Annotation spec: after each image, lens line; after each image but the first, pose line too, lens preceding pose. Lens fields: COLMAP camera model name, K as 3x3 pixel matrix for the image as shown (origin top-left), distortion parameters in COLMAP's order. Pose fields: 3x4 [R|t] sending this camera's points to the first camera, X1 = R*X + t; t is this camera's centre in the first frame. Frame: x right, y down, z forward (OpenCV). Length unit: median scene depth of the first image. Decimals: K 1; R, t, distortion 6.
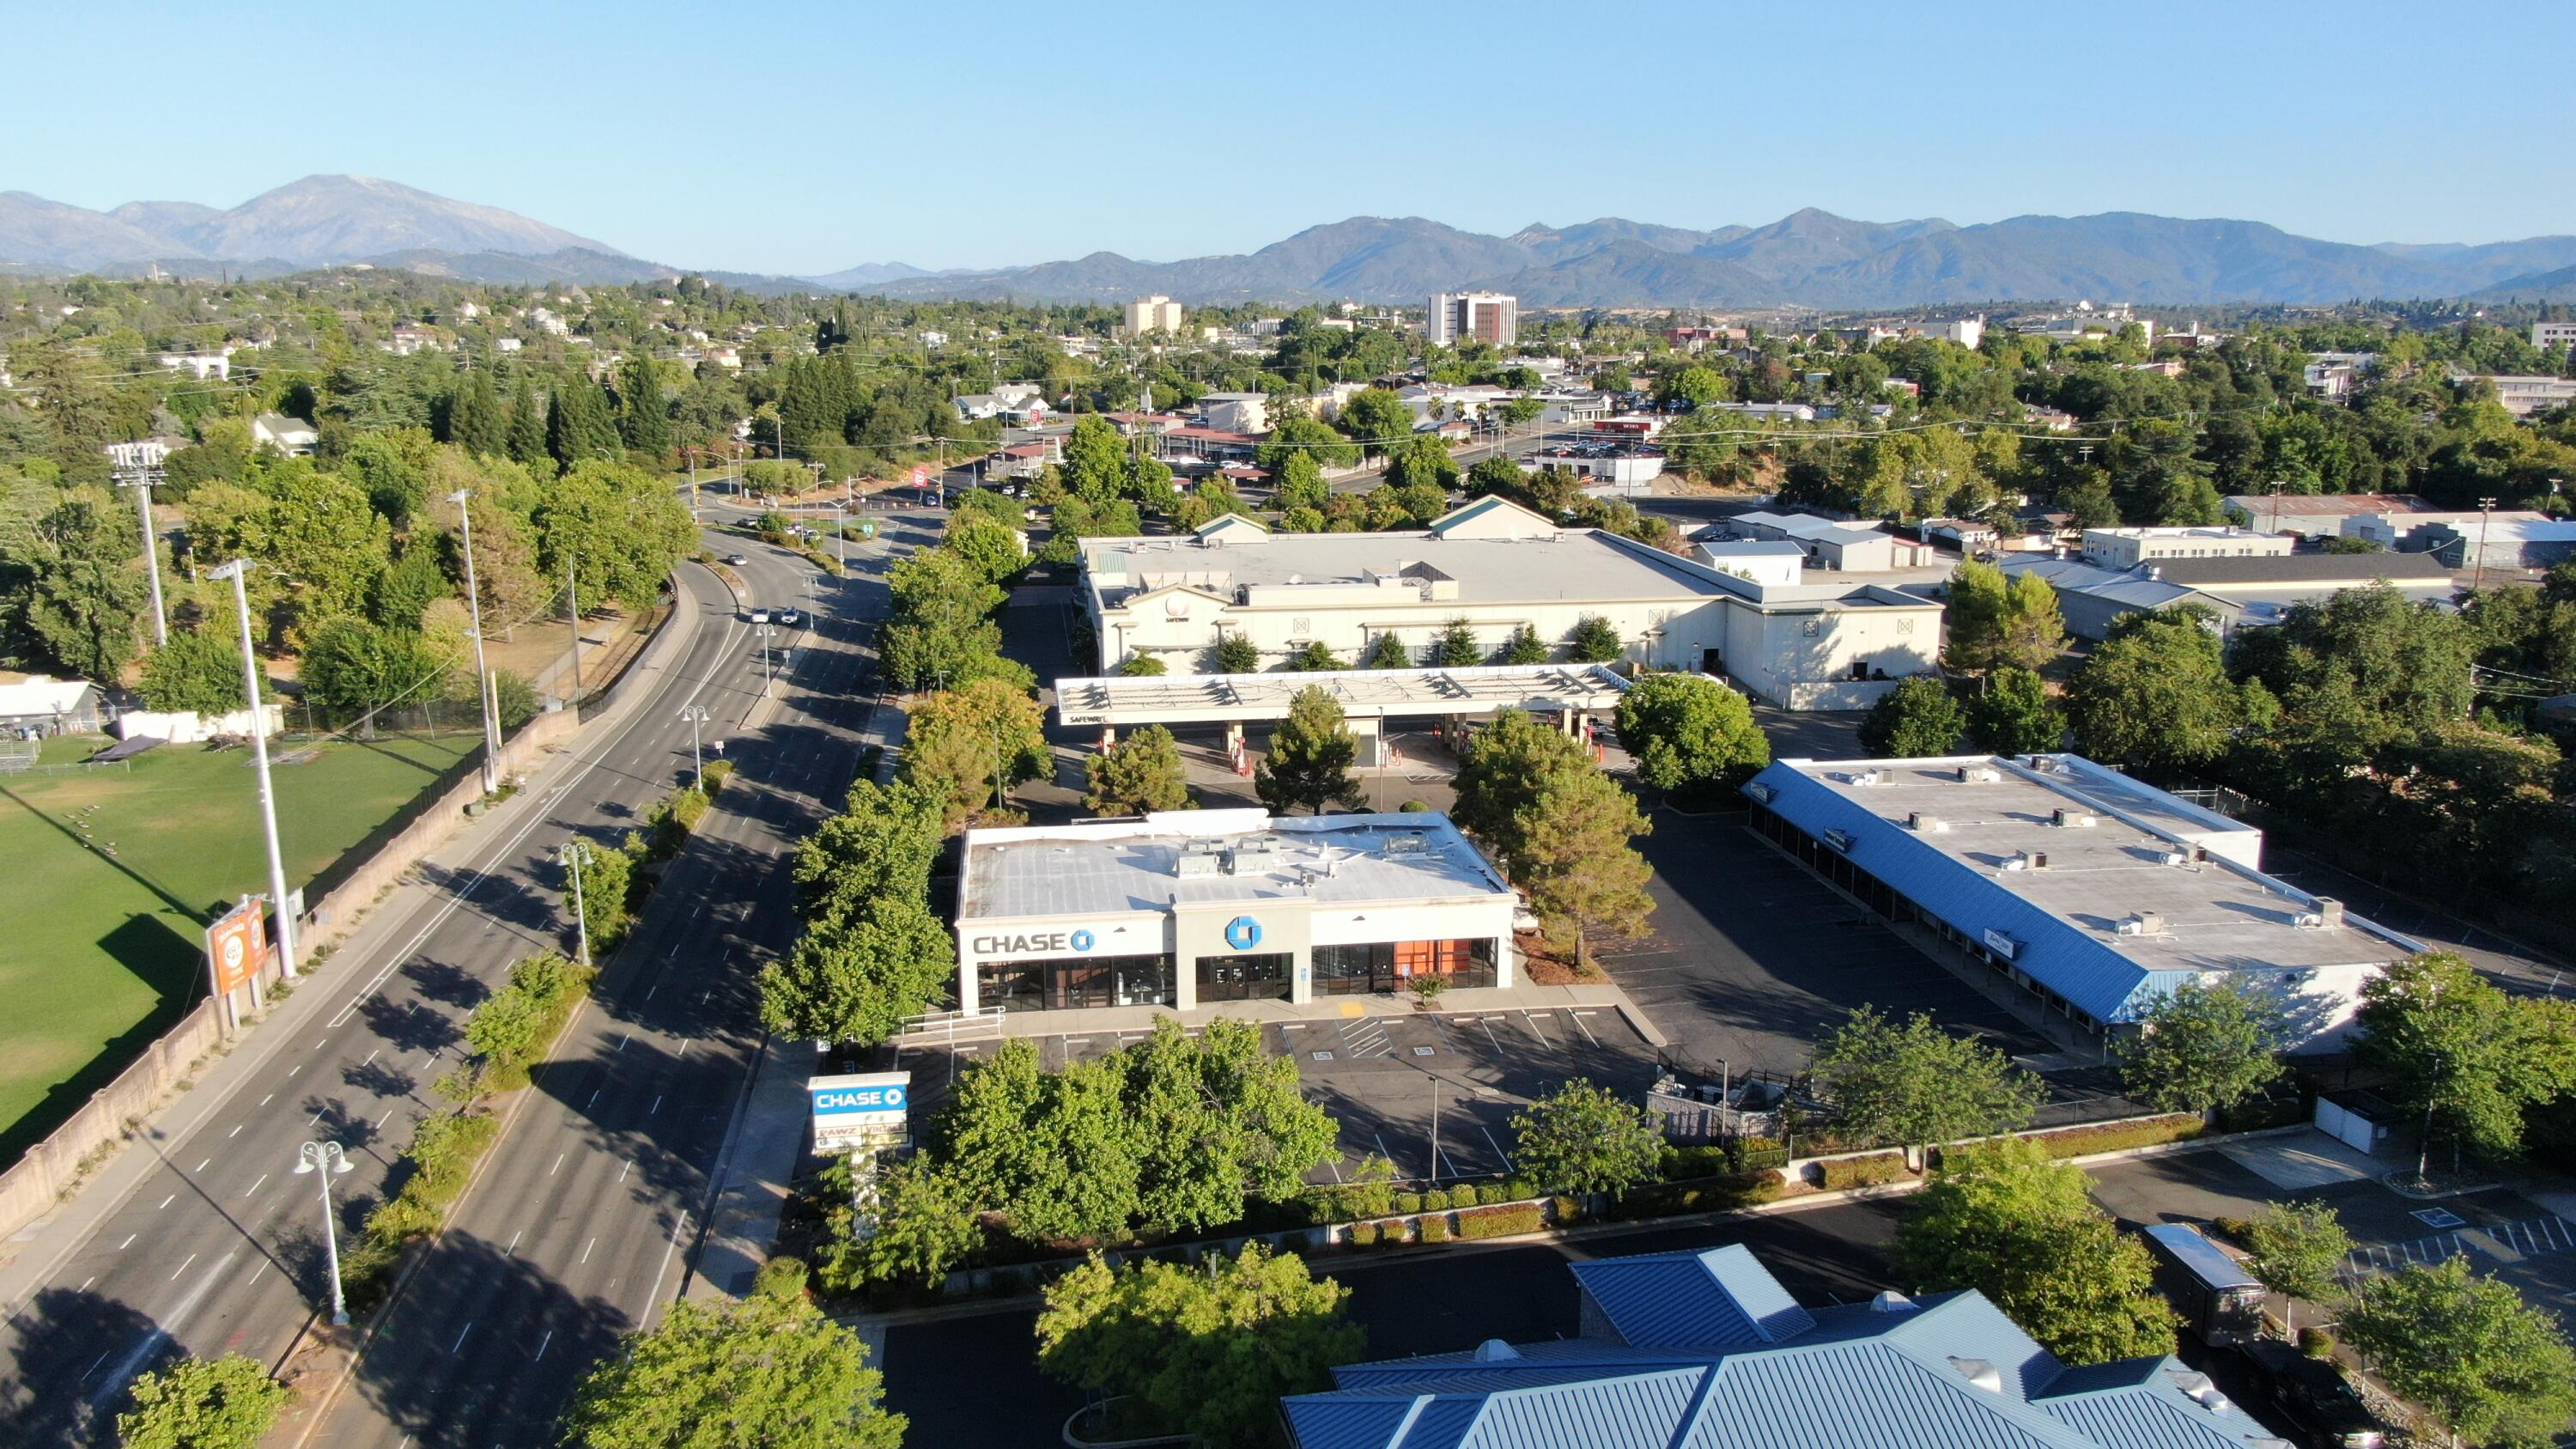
lens RADIAL K [[1857.4, 0, 1289.8], [0, 1857.4, 725.7], [0, 0, 1]] dist [-0.021637, 0.009956]
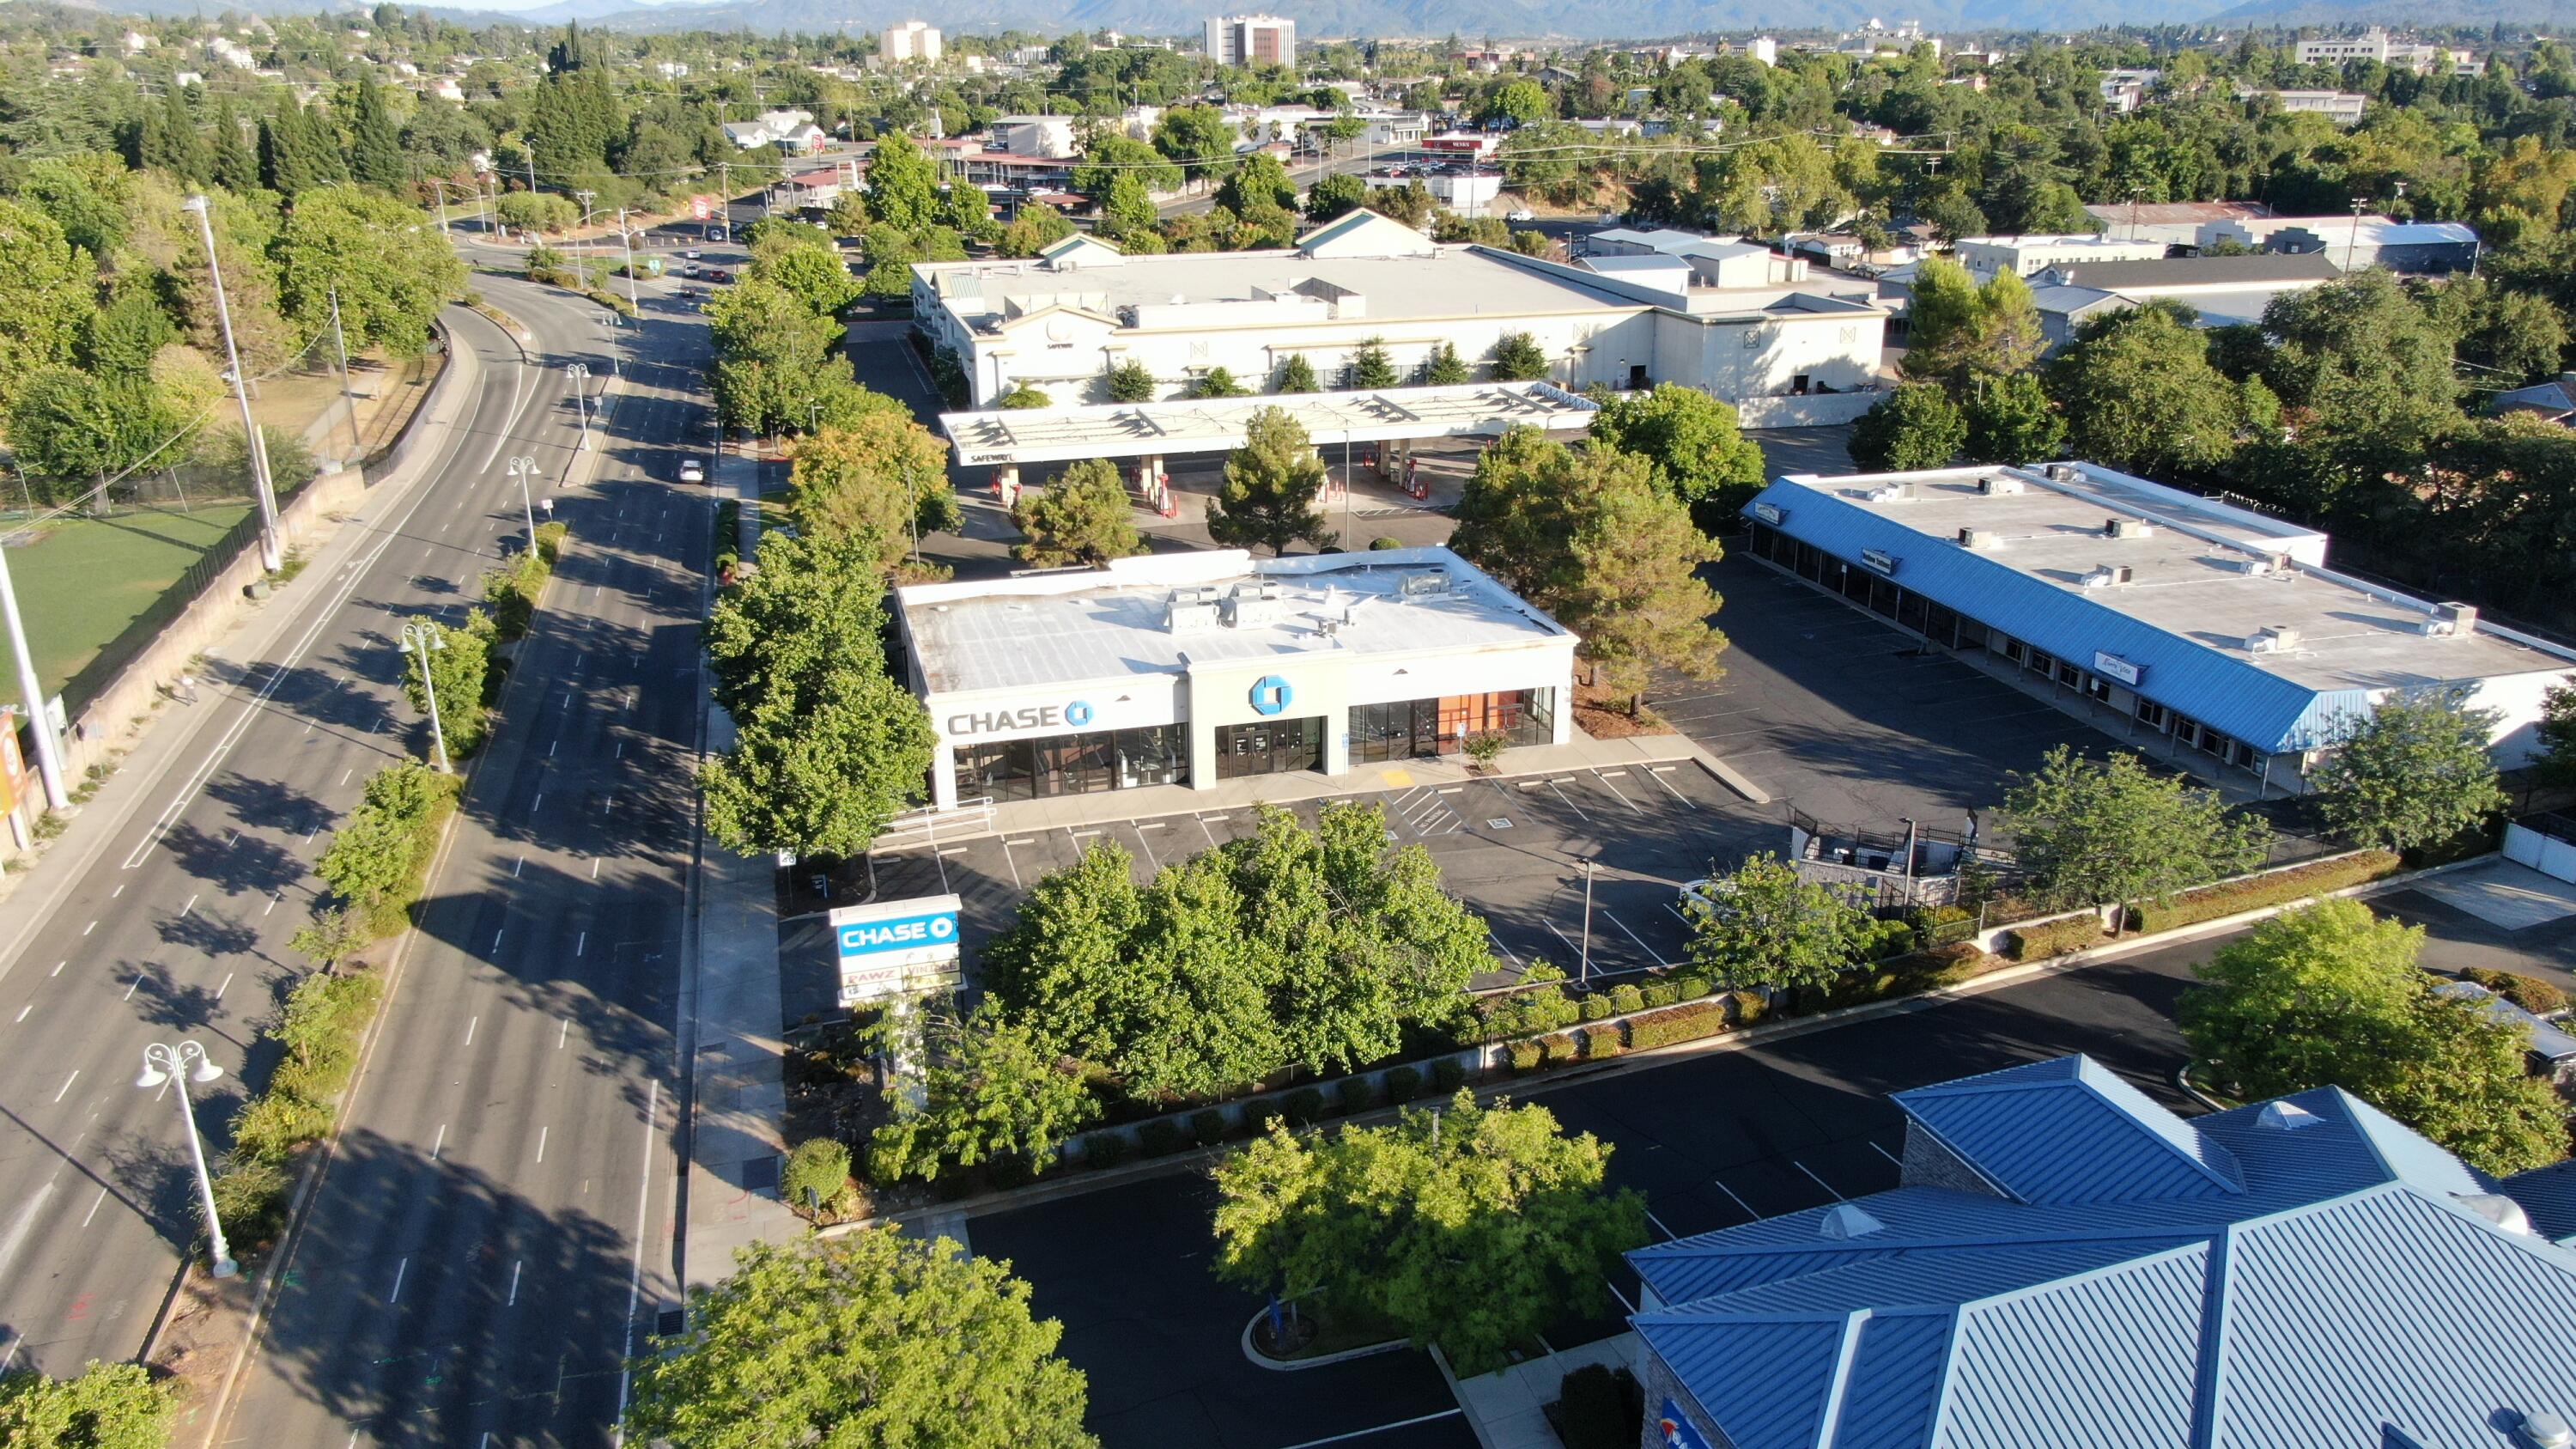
lens RADIAL K [[1857.4, 0, 1289.8], [0, 1857.4, 725.7], [0, 0, 1]] dist [-0.021637, 0.009956]
pose [[0.992012, -0.048117, 0.116609, -0.097508], [0.032311, 0.990478, 0.133827, 0.011098], [-0.121938, -0.128990, 0.984120, 0.144396]]
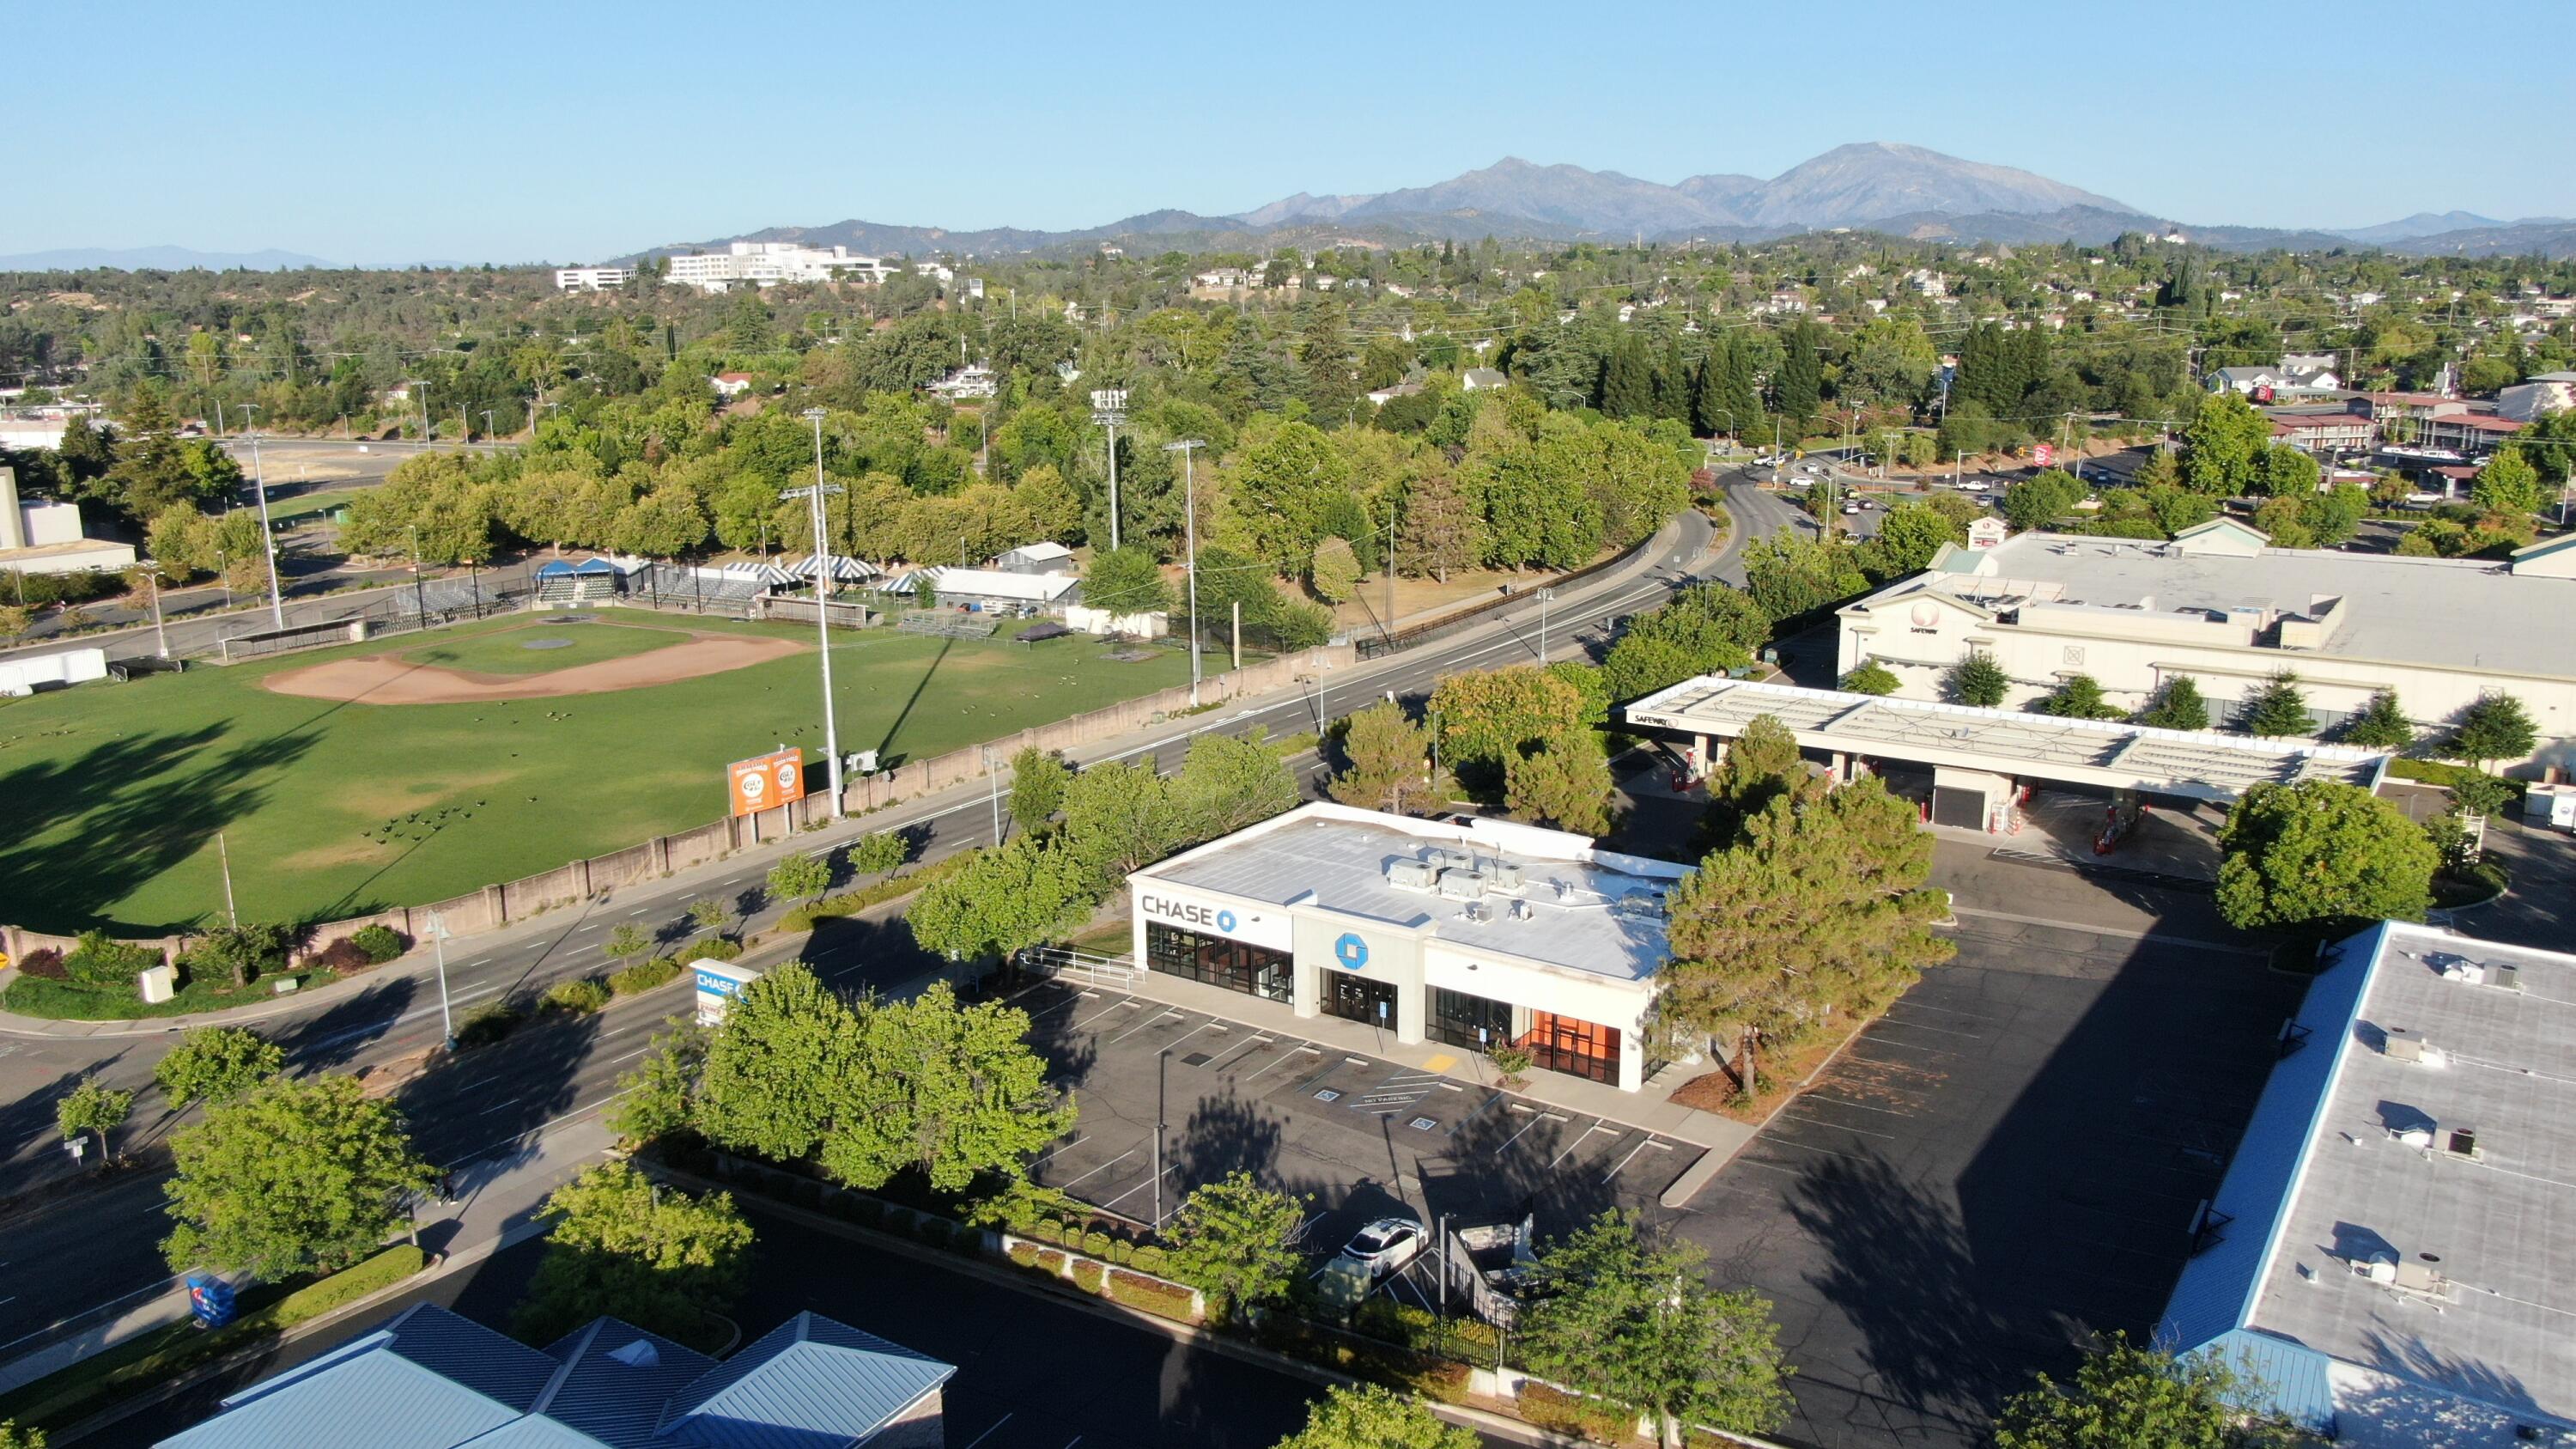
lens RADIAL K [[1857.4, 0, 1289.8], [0, 1857.4, 725.7], [0, 0, 1]] dist [-0.021637, 0.009956]
pose [[0.728368, 0.150239, -0.668512, 0.476151], [-0.136193, 0.987942, 0.073640, -0.055743], [0.671514, 0.037410, 0.740047, 0.238921]]
